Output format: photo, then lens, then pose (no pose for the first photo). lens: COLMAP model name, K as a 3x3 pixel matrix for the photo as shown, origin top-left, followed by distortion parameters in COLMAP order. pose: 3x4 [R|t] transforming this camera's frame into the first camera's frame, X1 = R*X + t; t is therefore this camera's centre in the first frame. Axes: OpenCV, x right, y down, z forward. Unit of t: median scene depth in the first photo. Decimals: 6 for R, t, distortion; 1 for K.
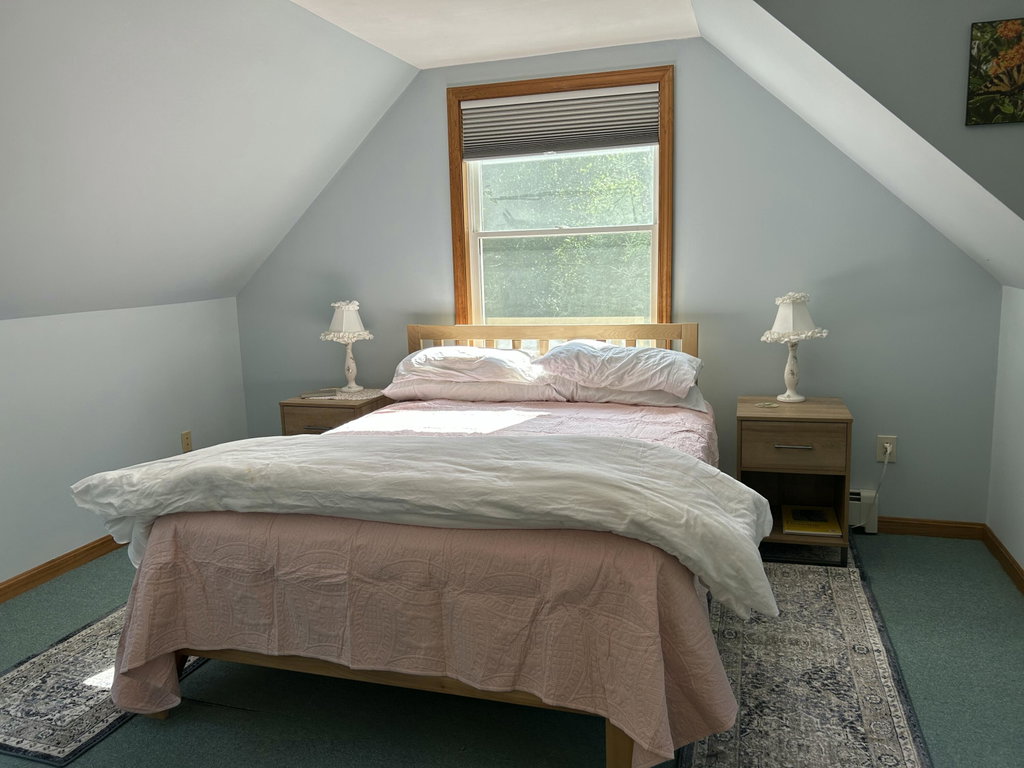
lens RADIAL K [[763.5, 0, 511.9], [0, 763.5, 393.8], [0, 0, 1]] dist [0.060409, -0.080238]
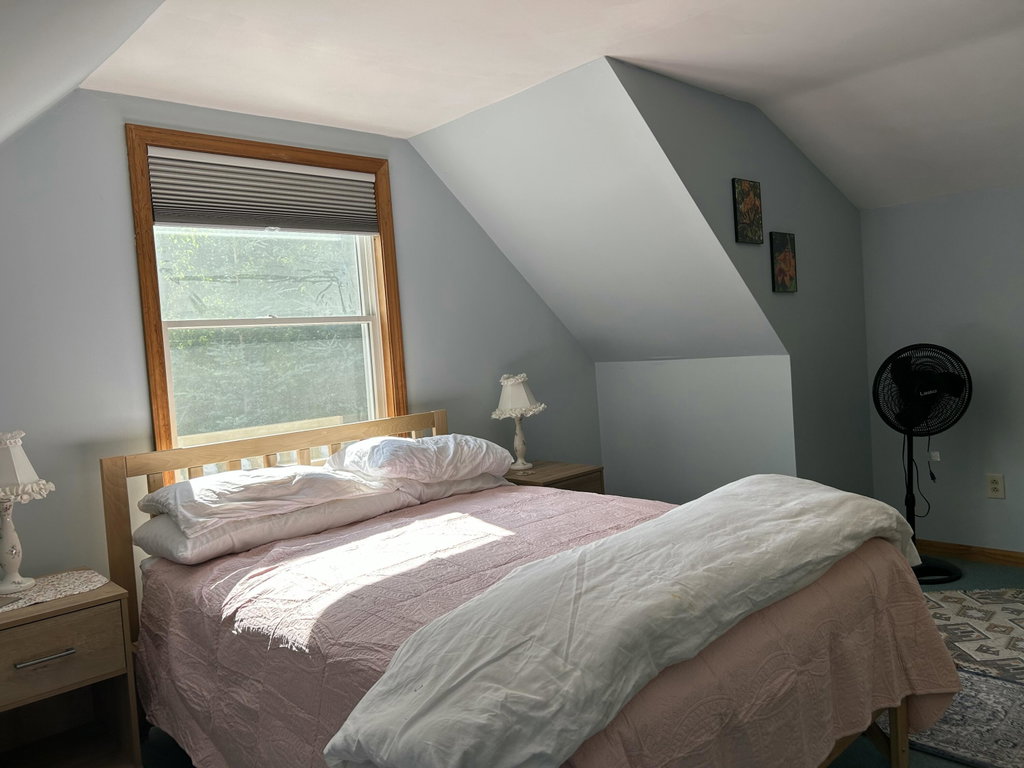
lens RADIAL K [[763.5, 0, 511.9], [0, 763.5, 393.8], [0, 0, 1]] dist [0.060409, -0.080238]
pose [[0.486642, -0.064235, 0.871237, -0.599732], [0.206583, 0.977469, -0.043323, -0.050786], [-0.848825, 0.201065, 0.488947, 0.431241]]
